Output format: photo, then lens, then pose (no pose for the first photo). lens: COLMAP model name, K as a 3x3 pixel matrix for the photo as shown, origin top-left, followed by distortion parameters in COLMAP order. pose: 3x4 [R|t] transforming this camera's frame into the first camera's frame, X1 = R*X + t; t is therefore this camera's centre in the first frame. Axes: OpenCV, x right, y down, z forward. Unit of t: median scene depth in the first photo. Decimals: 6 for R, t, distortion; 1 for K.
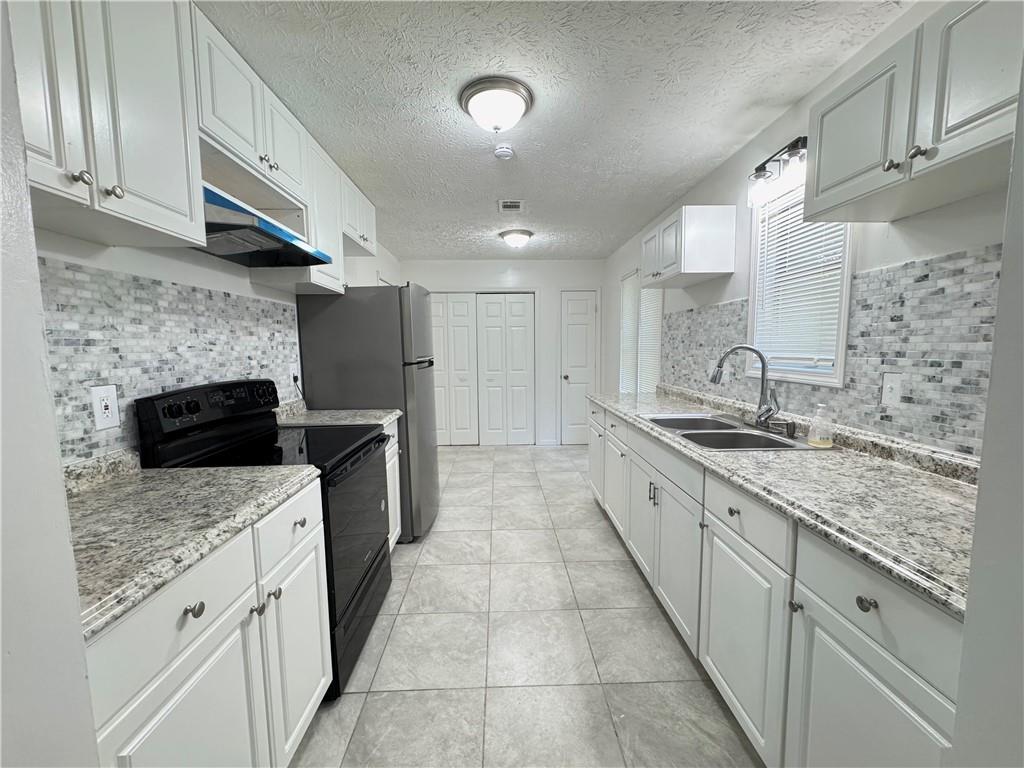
lens RADIAL K [[407.8, 0, 512.0], [0, 407.8, 384.0], [0, 0, 1]] dist [-0.000695, 0.000082]
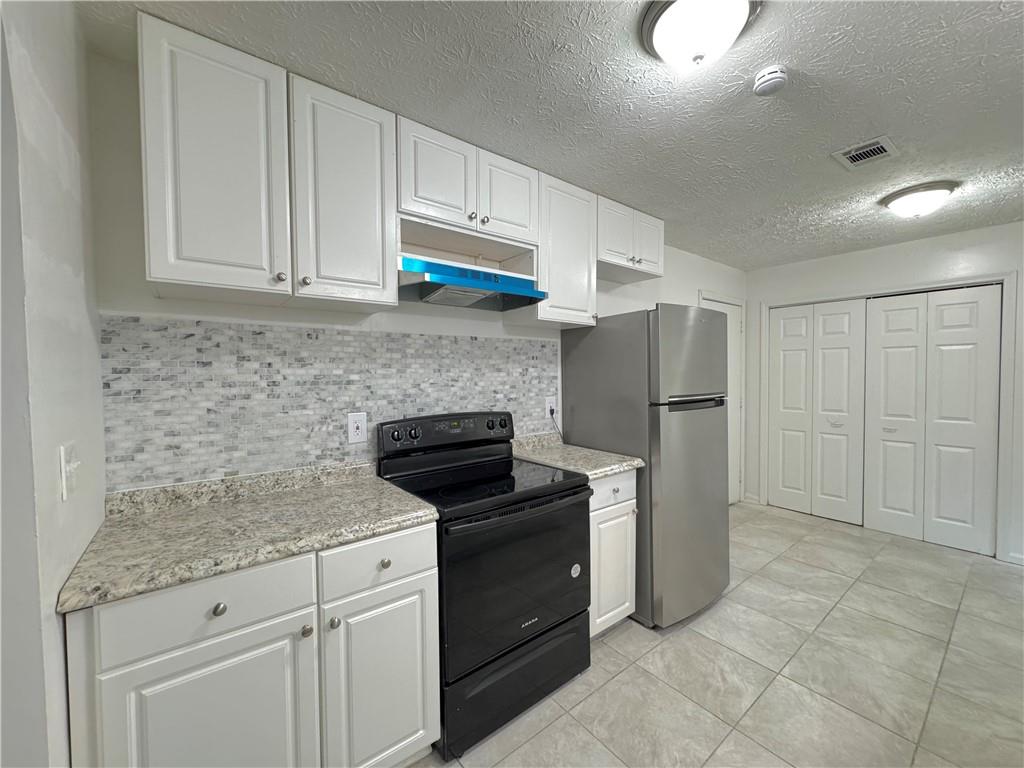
lens RADIAL K [[407.8, 0, 512.0], [0, 407.8, 384.0], [0, 0, 1]] dist [-0.000695, 0.000082]
pose [[0.588088, 0.029801, -0.808248, 0.329305], [-0.073836, 0.997126, -0.016959, -0.078786], [0.805420, 0.069651, 0.588598, 0.419877]]
